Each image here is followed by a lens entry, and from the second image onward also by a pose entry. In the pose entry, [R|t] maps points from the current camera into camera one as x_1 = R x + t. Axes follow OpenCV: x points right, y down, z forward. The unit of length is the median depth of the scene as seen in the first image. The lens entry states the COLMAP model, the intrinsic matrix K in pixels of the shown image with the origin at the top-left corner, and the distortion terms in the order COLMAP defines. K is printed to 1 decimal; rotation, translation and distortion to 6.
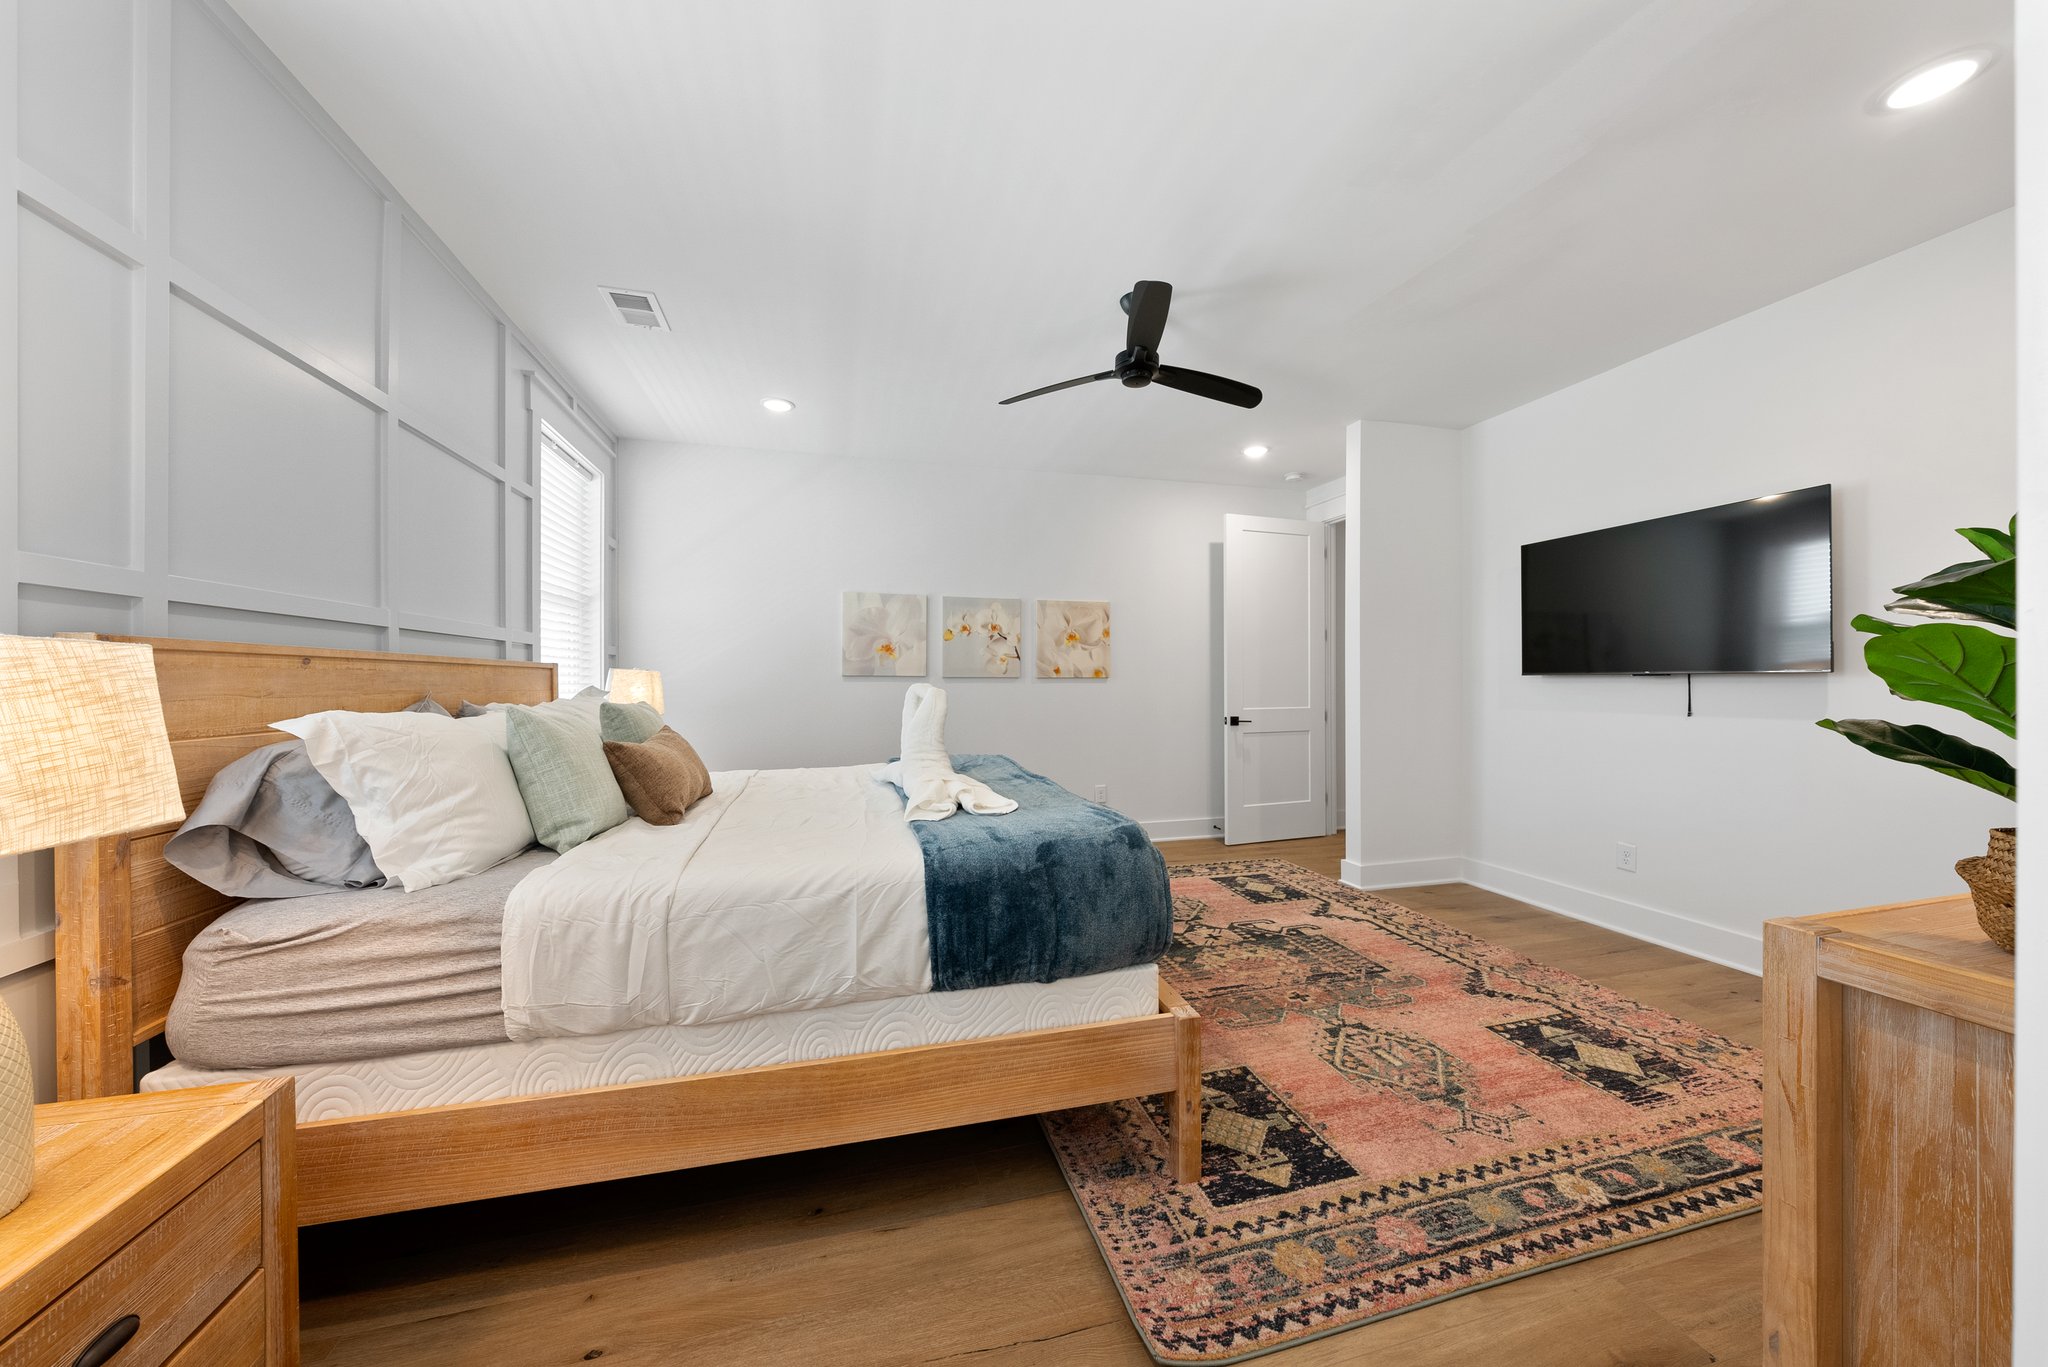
lens RADIAL K [[704.6, 0, 1031.4], [0, 704.6, 686.9], [0, 0, 1]] dist [-0.000941, 0.000414]
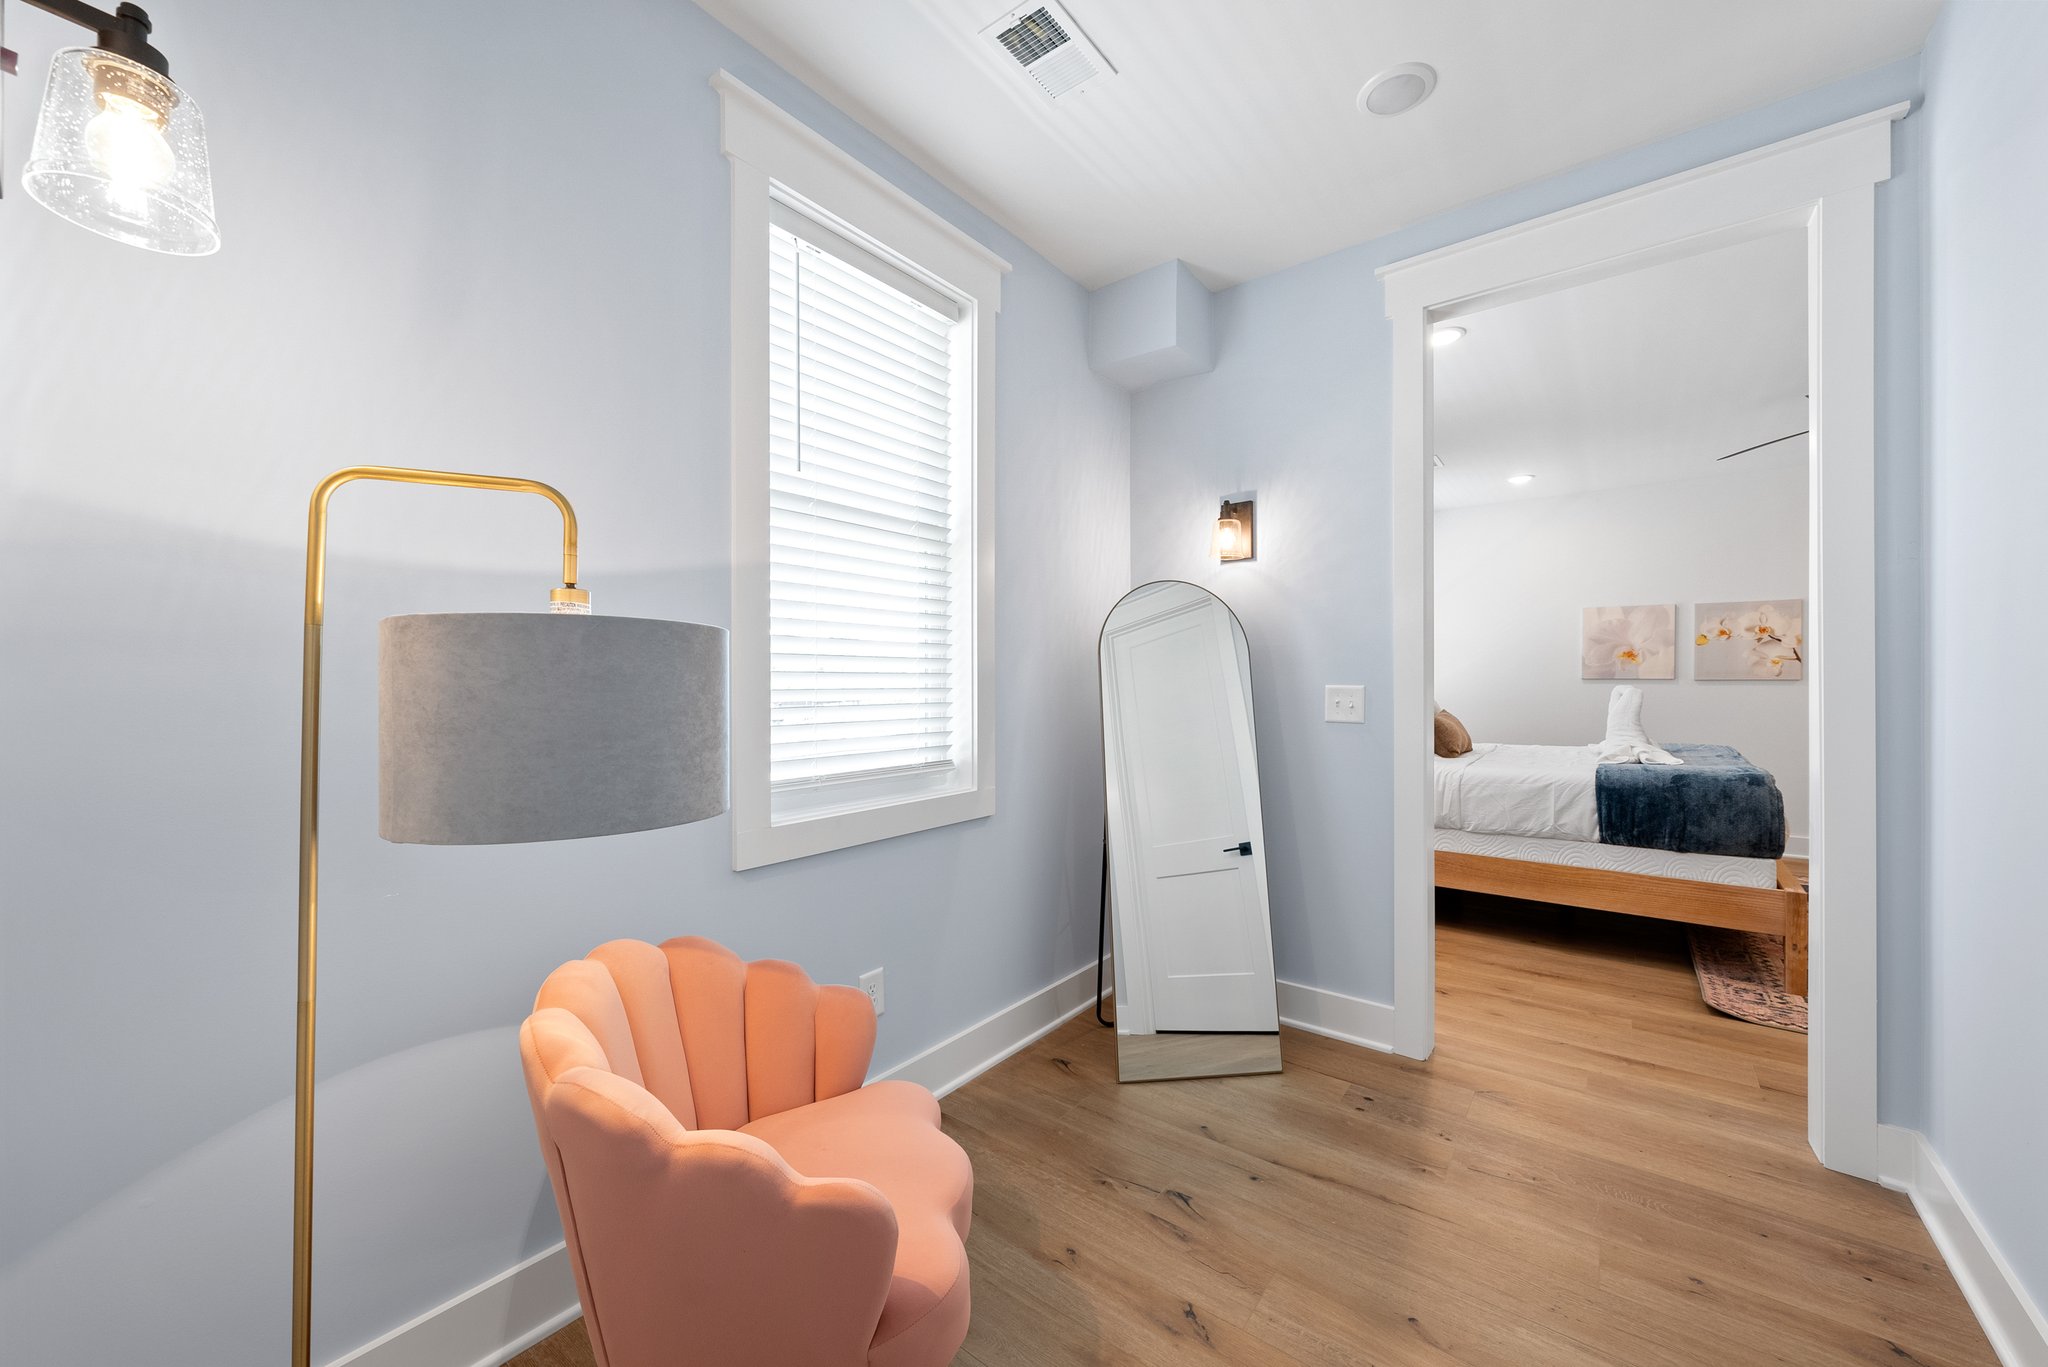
lens RADIAL K [[747.4, 0, 1034.5], [0, 747.4, 688.2], [0, 0, 1]] dist [0.002515, 0.000257]
pose [[0.598112, 0.006282, -0.801388, 0.568153], [-0.006675, 0.999974, 0.002857, 0.007574], [0.801384, 0.003640, 0.598139, -1.464326]]
